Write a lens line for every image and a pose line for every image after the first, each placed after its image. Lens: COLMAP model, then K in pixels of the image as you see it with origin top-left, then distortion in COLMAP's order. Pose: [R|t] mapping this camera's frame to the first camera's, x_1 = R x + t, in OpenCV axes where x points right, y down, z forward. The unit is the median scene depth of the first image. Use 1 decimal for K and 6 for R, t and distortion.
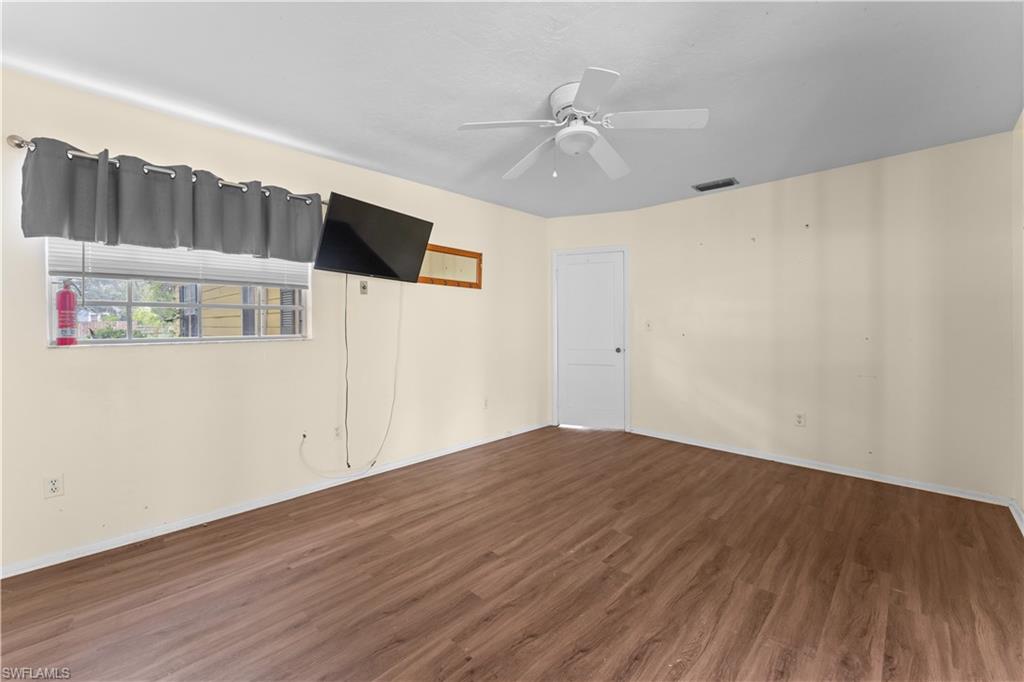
lens RADIAL K [[424.3, 0, 513.7], [0, 424.3, 331.4], [0, 0, 1]] dist [-0.002865, -0.000159]
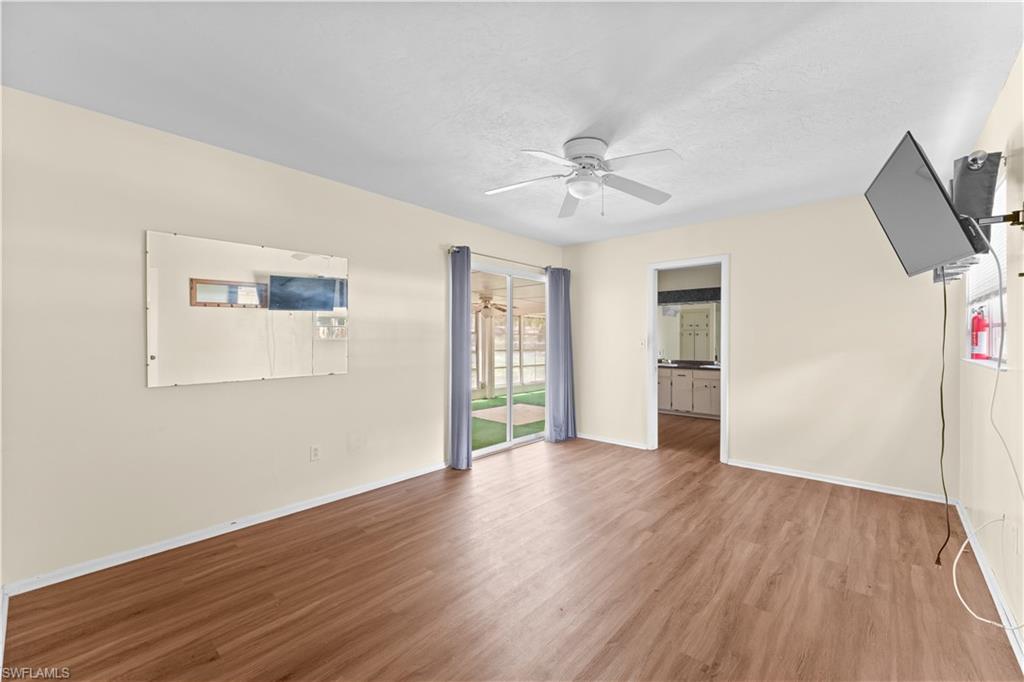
lens RADIAL K [[424.3, 0, 512.2], [0, 424.3, 336.5], [0, 0, 1]] dist [-0.002865, -0.000159]
pose [[-0.999175, 0.005018, -0.040294, 0.395214], [0.004462, 0.999894, 0.013889, -0.058520], [0.040360, 0.013698, -0.999091, 2.184110]]
